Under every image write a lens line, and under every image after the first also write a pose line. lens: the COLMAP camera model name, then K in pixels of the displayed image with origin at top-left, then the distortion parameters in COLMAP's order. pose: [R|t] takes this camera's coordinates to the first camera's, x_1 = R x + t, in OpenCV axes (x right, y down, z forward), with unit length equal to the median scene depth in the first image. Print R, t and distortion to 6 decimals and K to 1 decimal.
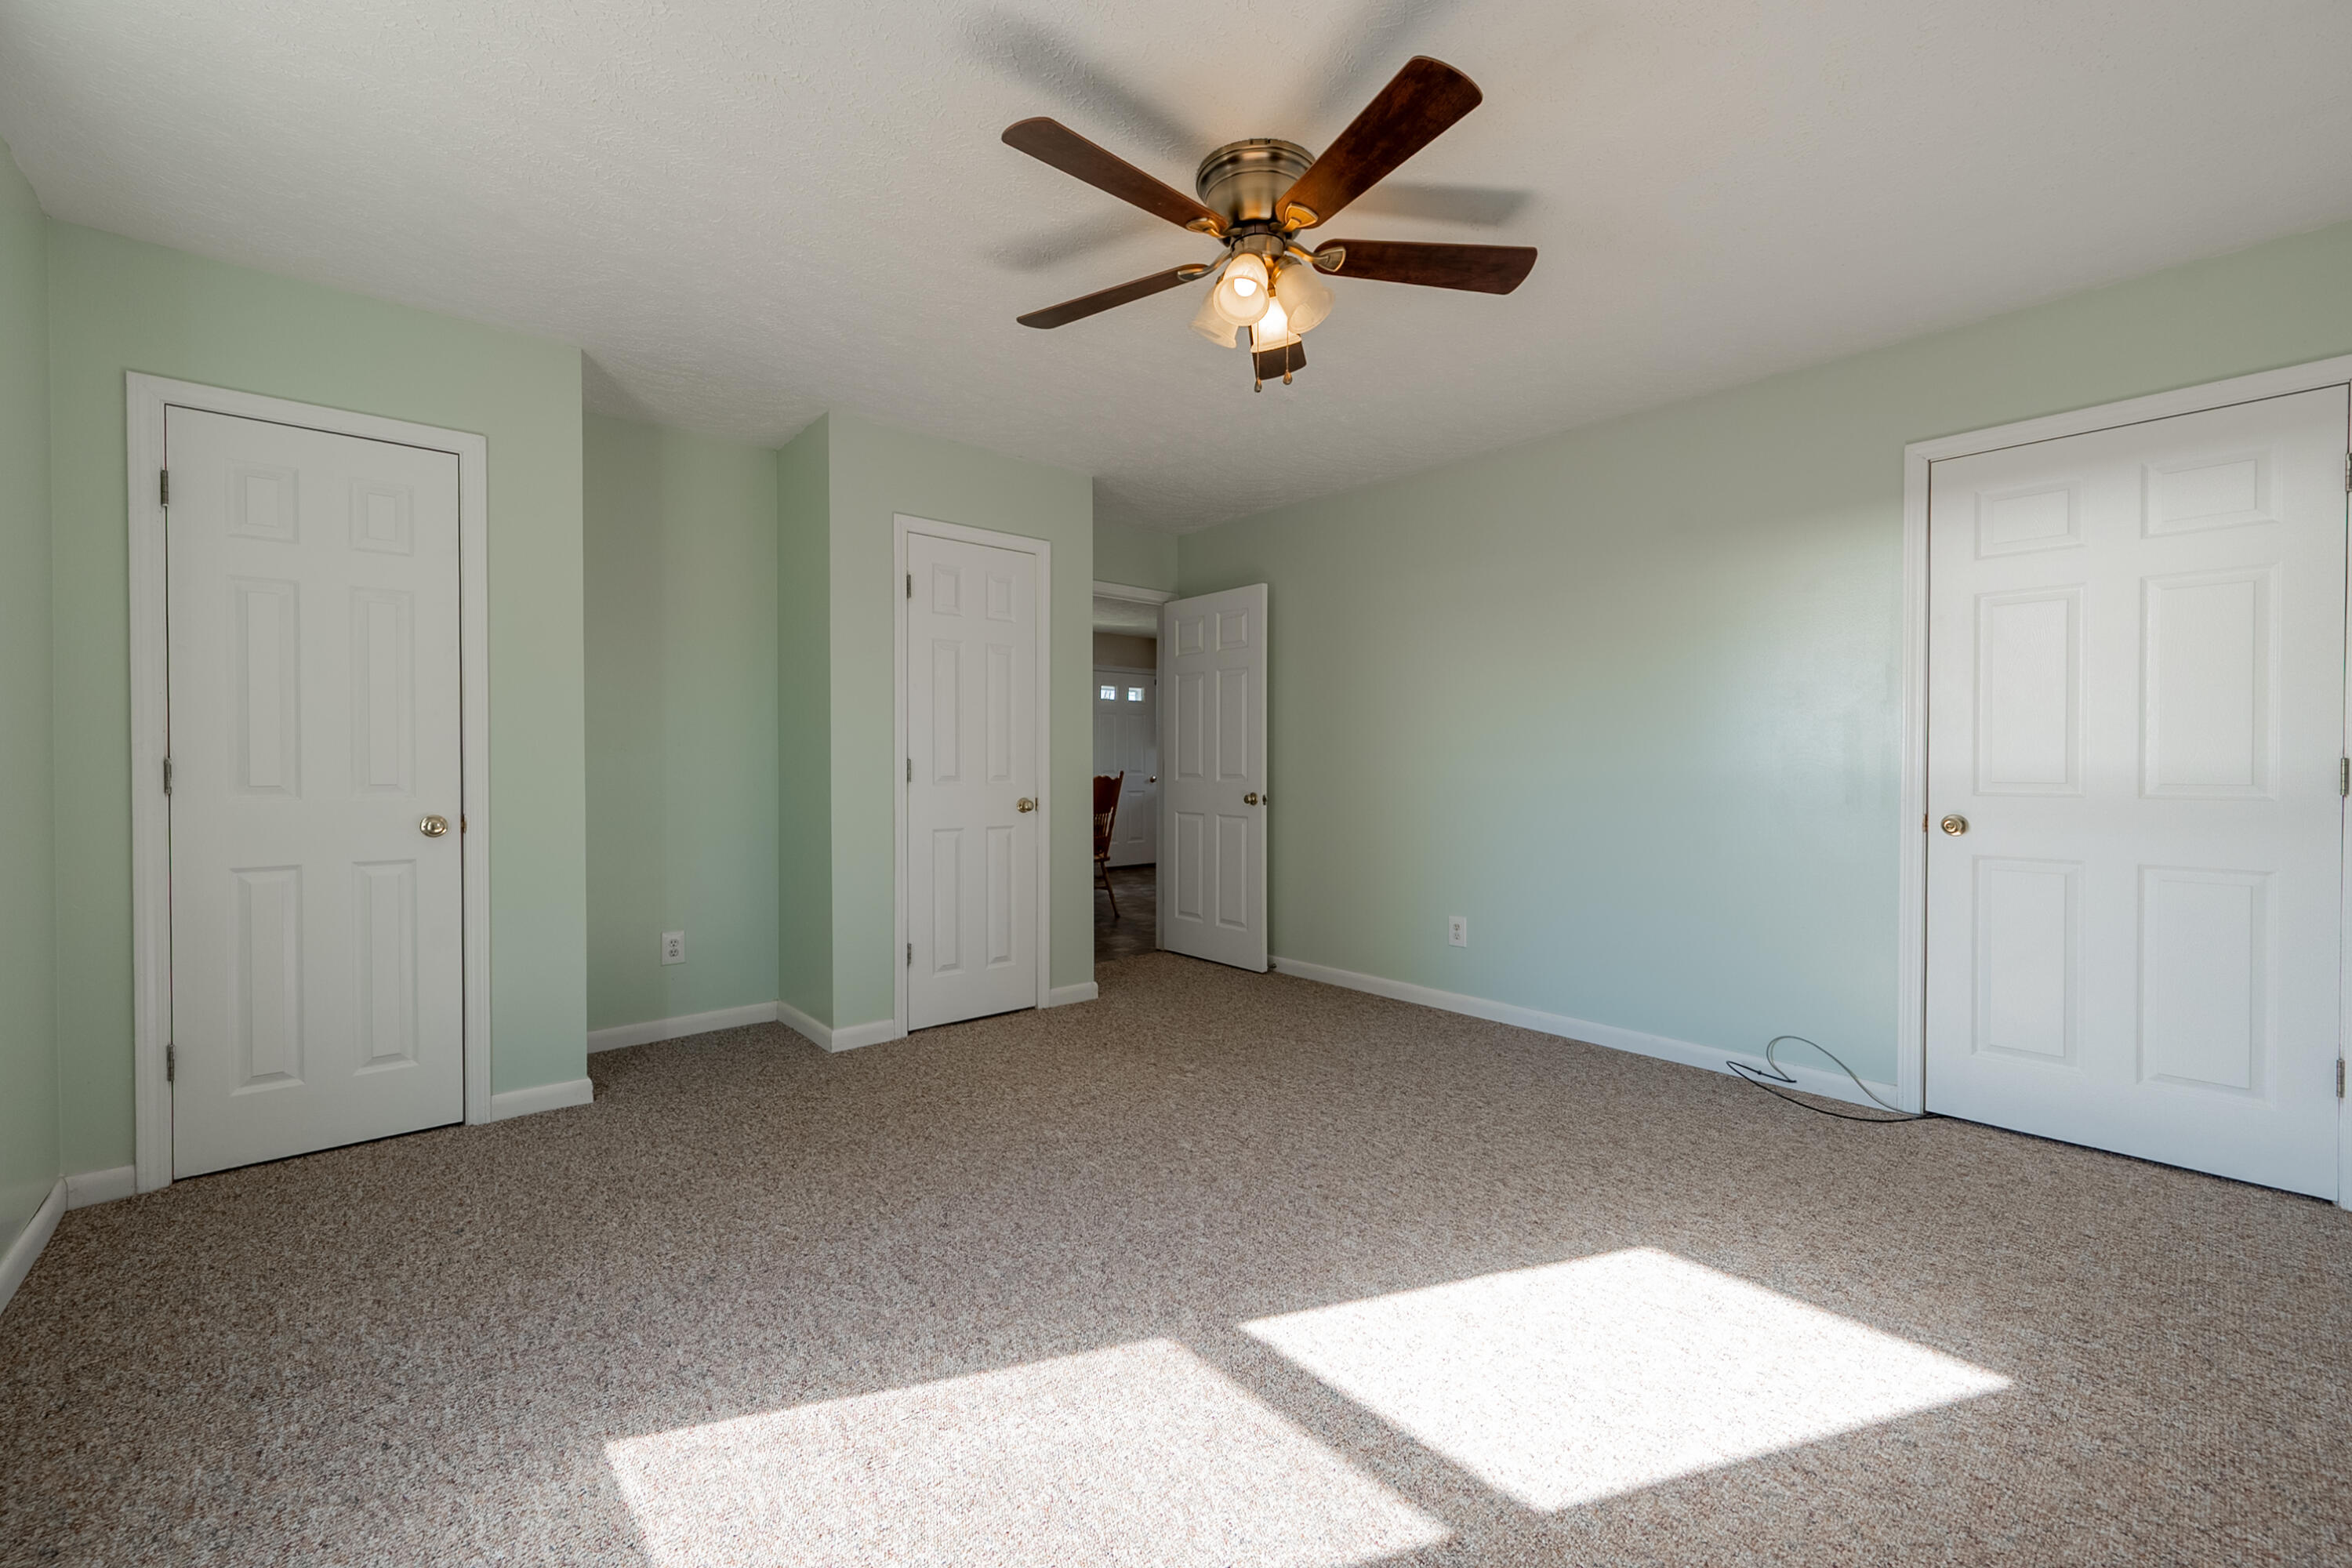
lens RADIAL K [[945.3, 0, 1160.5], [0, 945.3, 779.1], [0, 0, 1]] dist [0.002087, -0.000660]
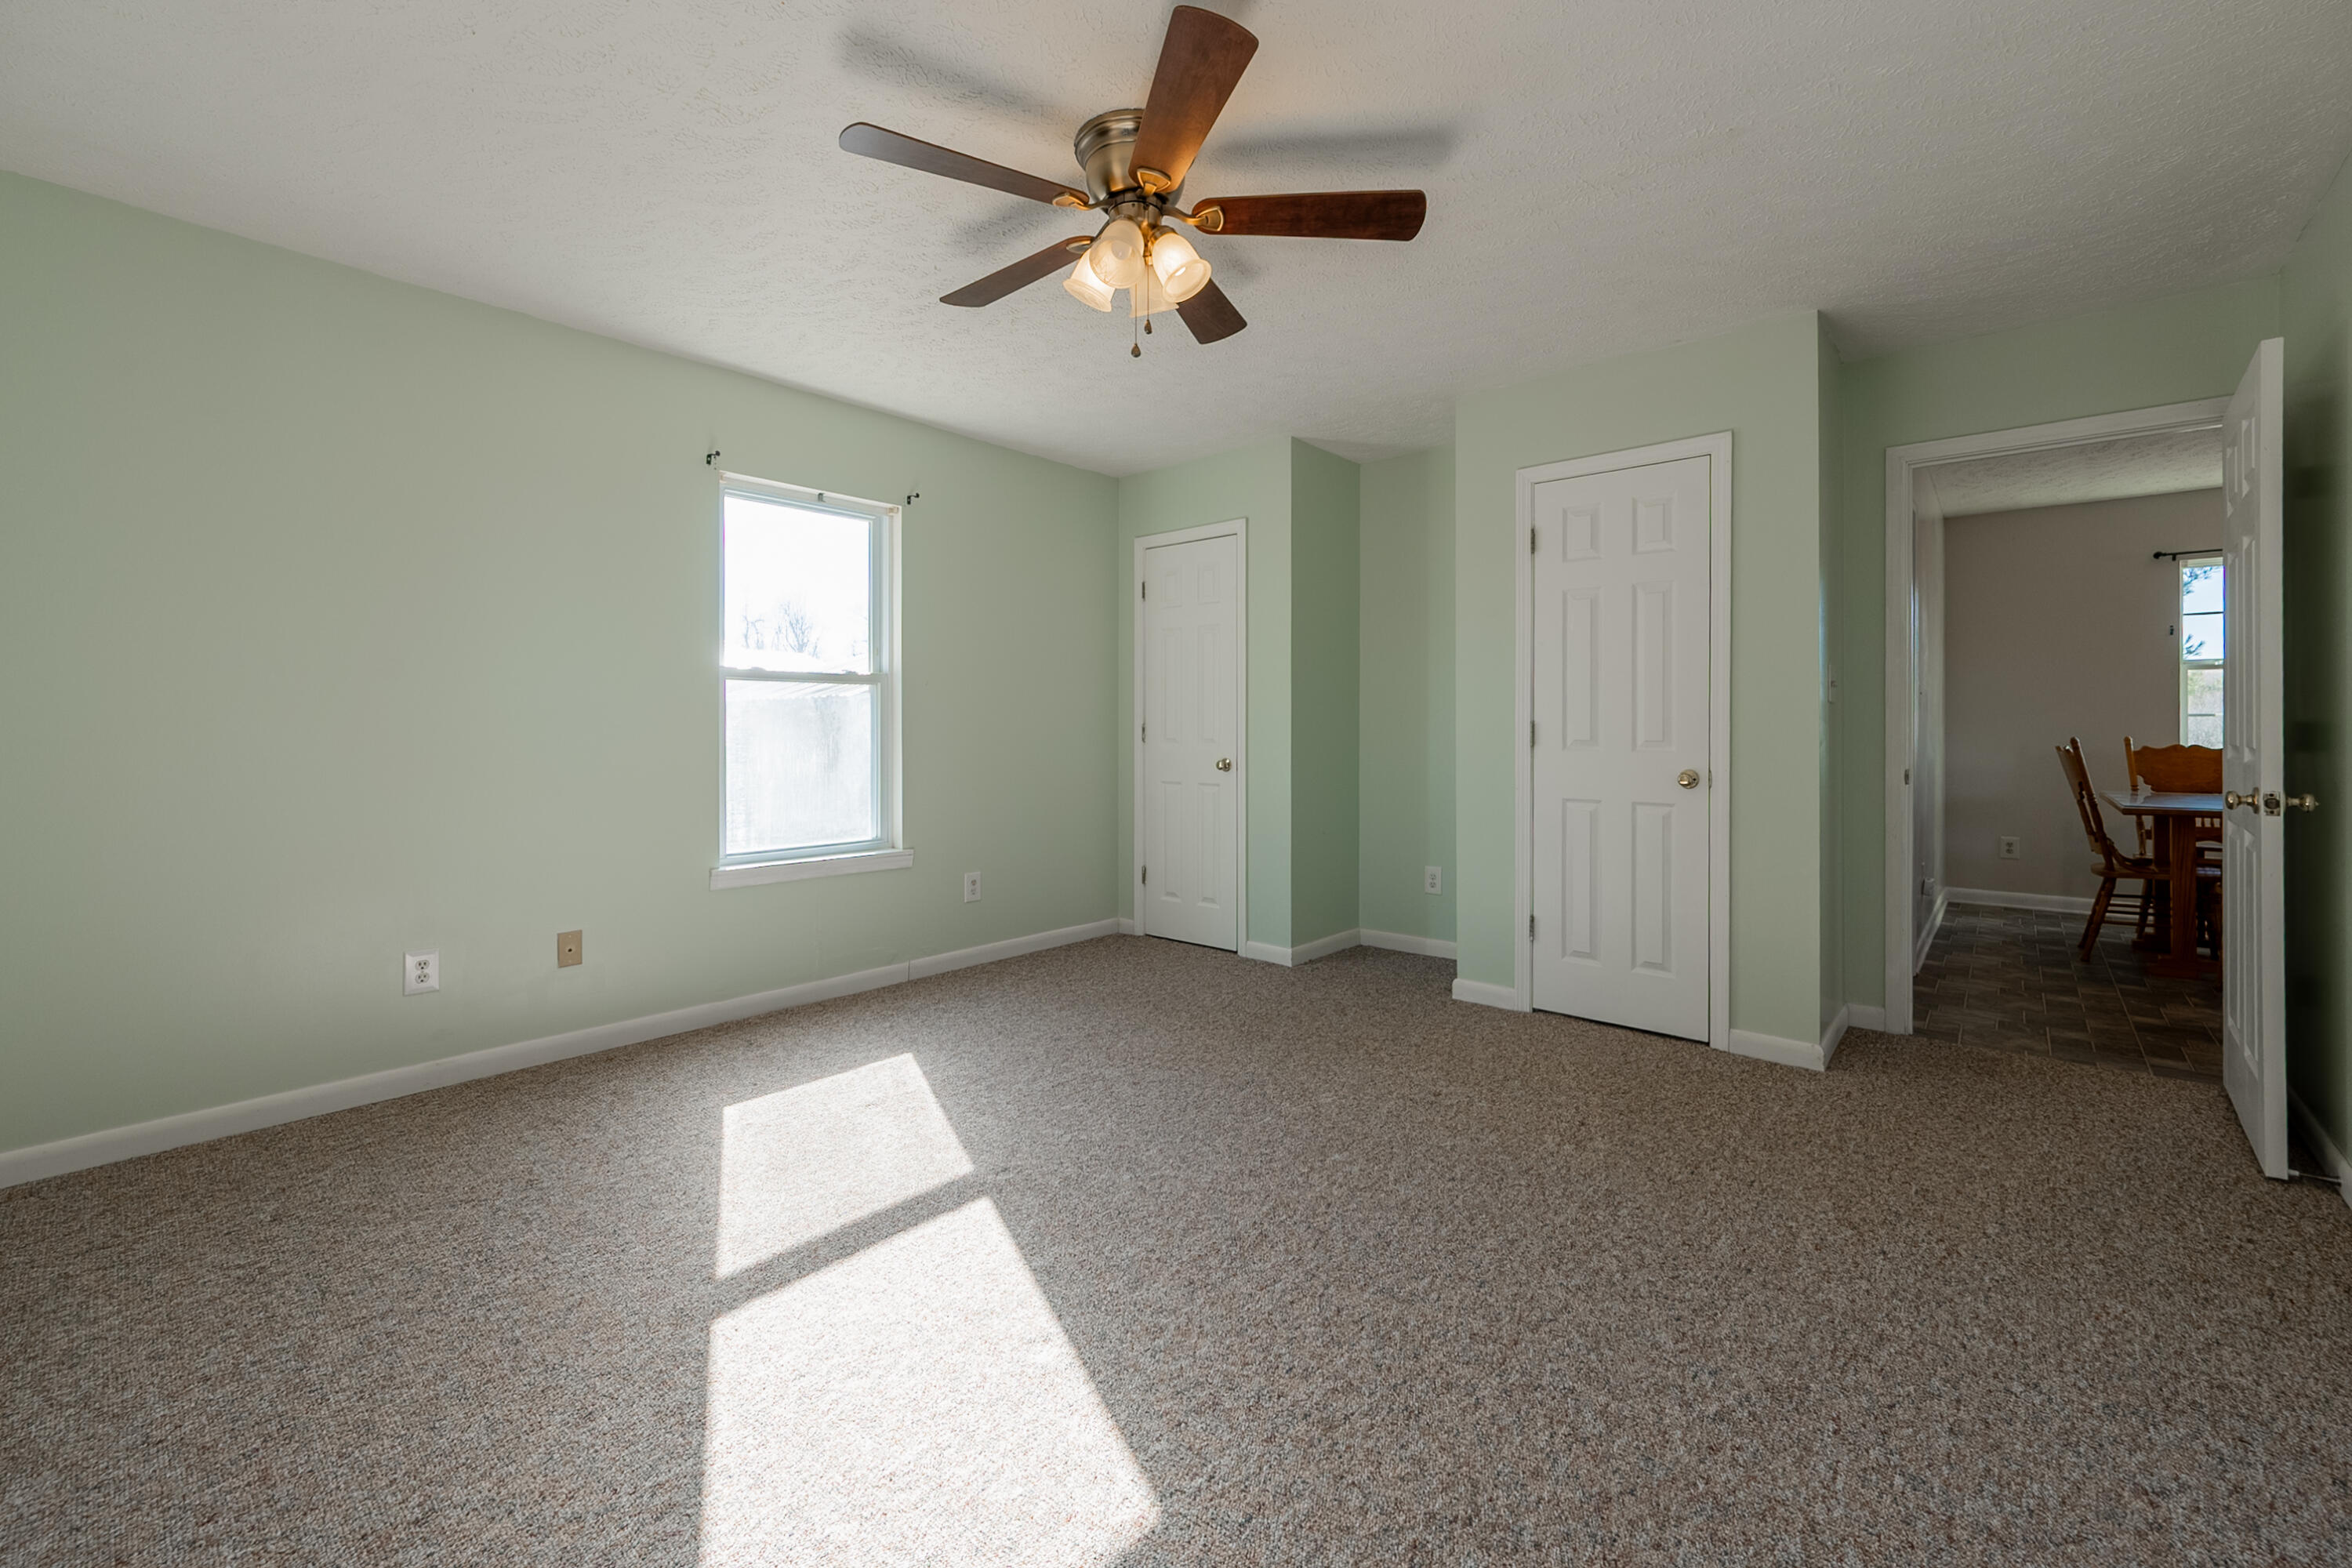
lens RADIAL K [[945.3, 0, 1181.5], [0, 945.3, 727.7], [0, 0, 1]] dist [0.002087, -0.000660]
pose [[0.144189, 0.001267, -0.989549, 0.967470], [-0.014612, 0.999893, -0.000849, -0.013469], [0.989442, 0.014582, 0.144192, 0.792267]]
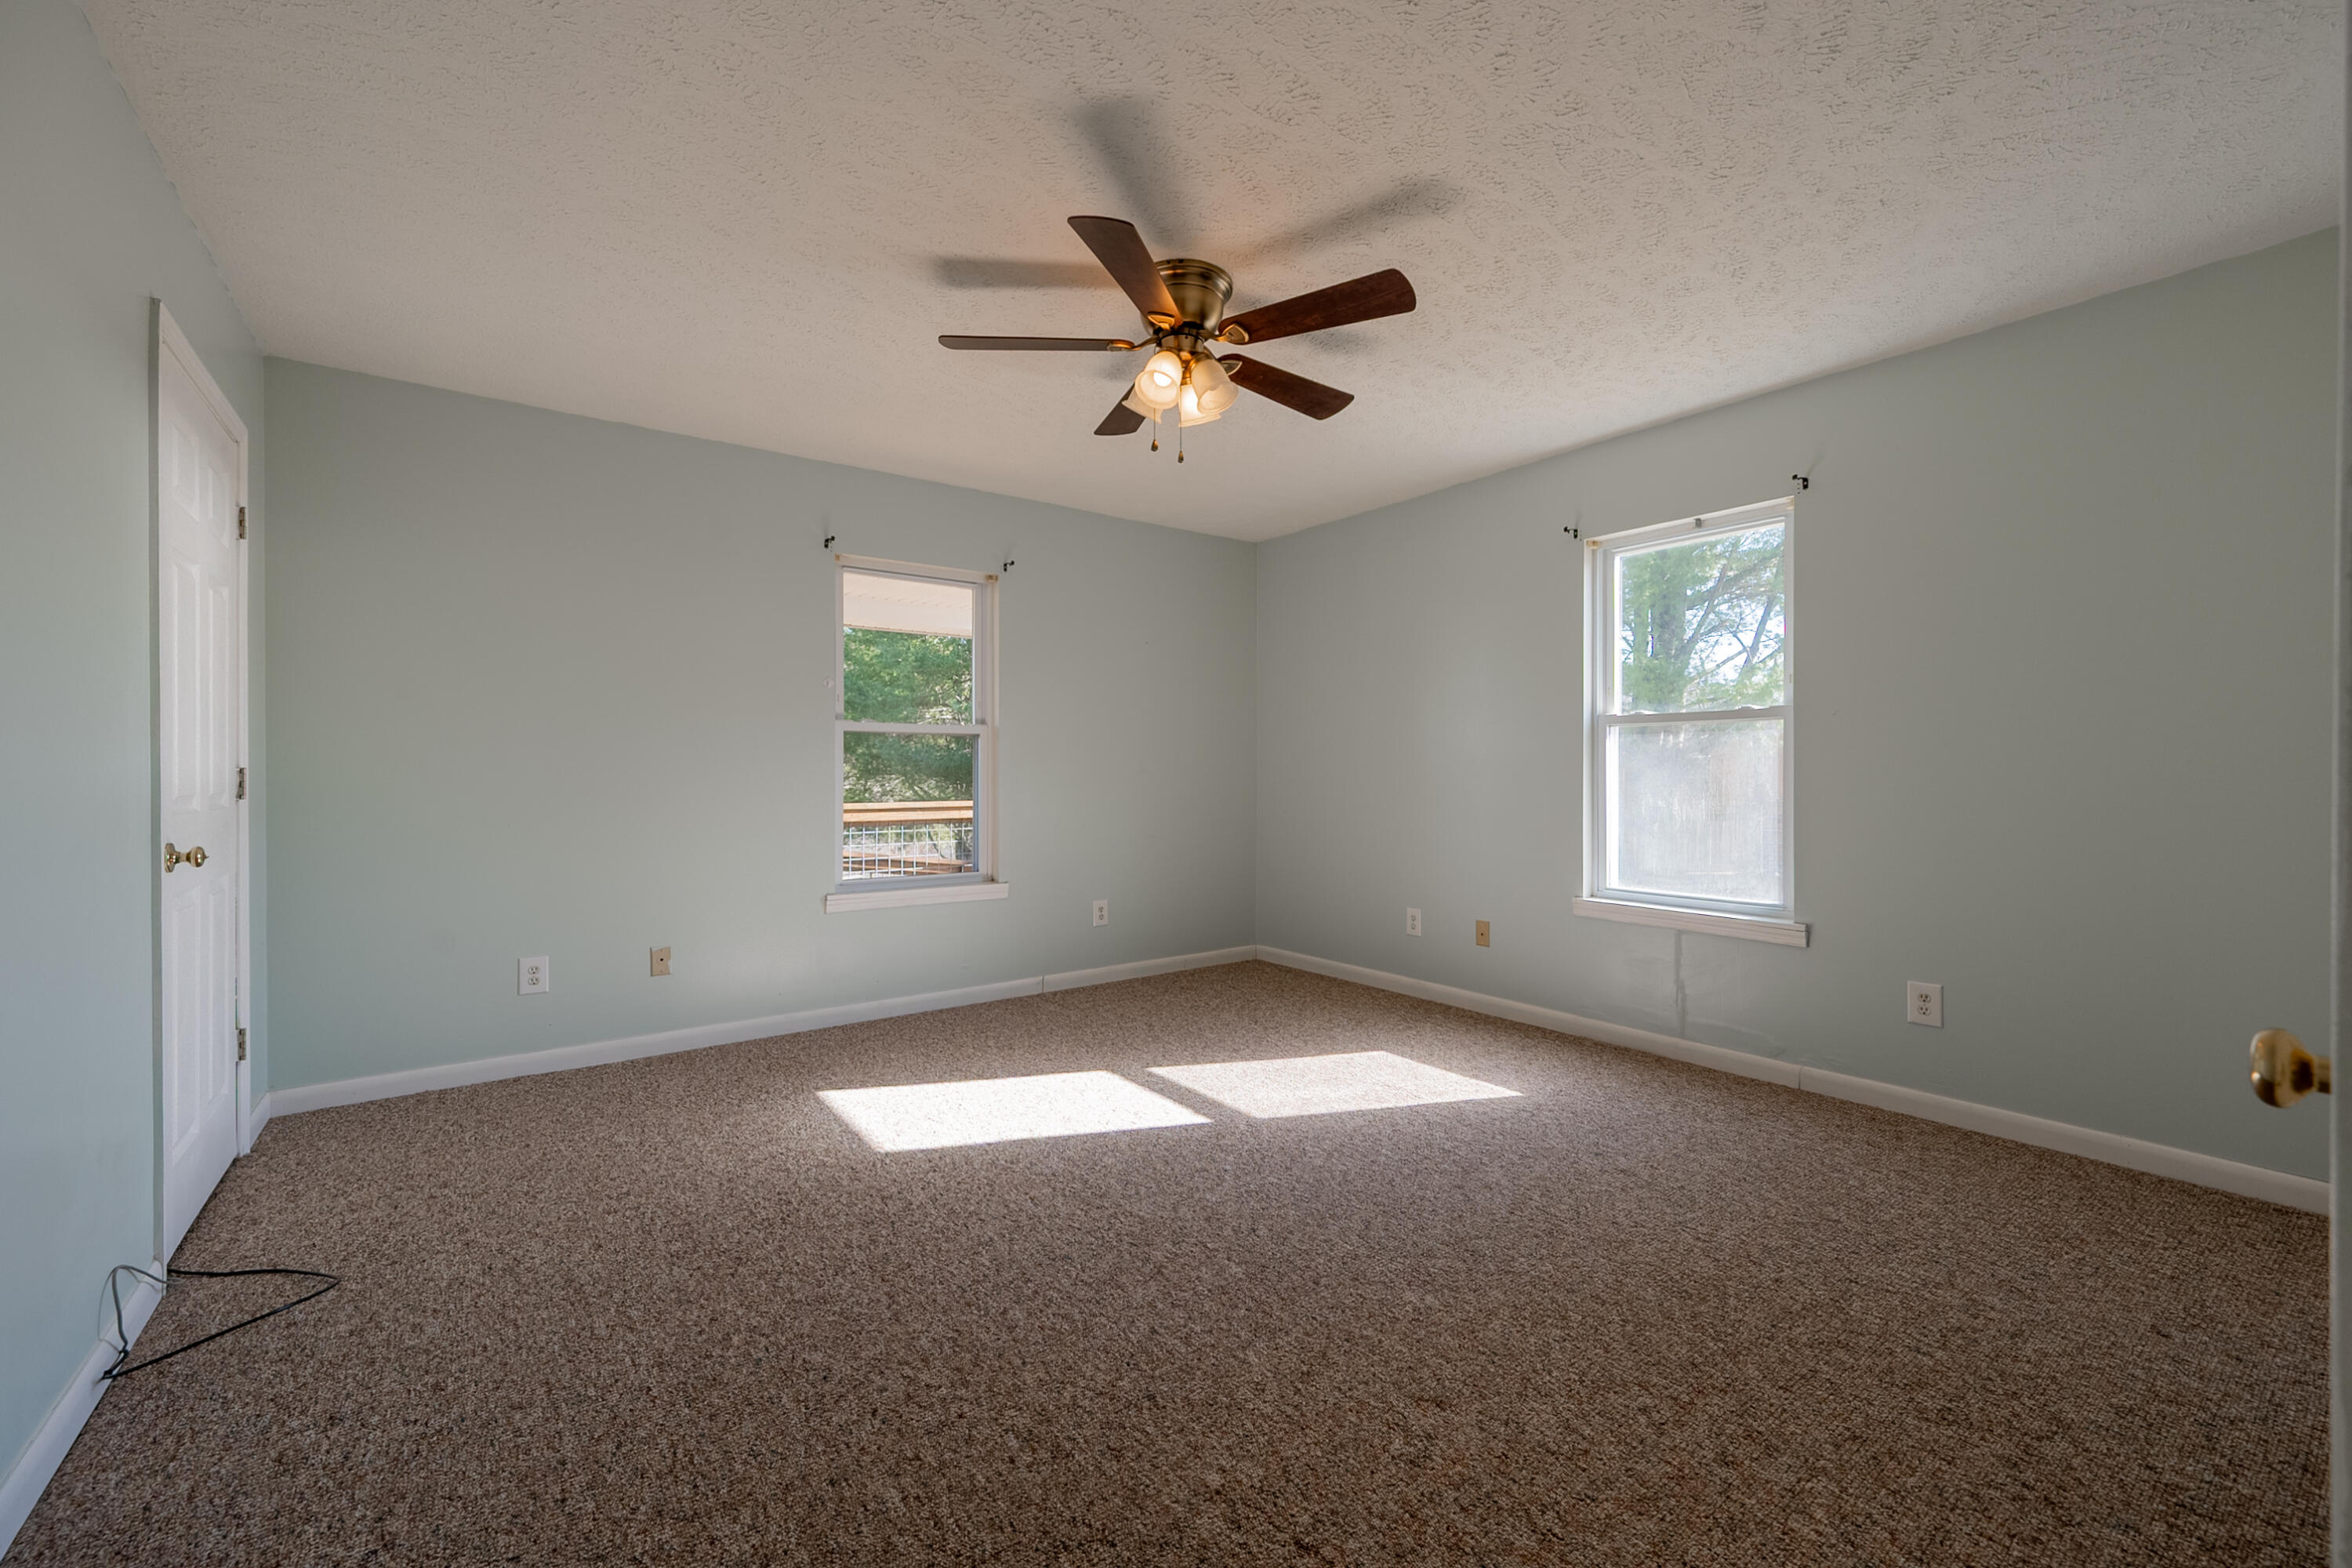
lens RADIAL K [[945.3, 0, 1188.4], [0, 945.3, 780.3], [0, 0, 1]] dist [0.002087, -0.000660]
pose [[-0.998480, 0.001646, 0.055098, 0.023695], [0.003088, 0.999655, 0.026094, -0.030899], [-0.055036, 0.026225, -0.998140, 1.924509]]
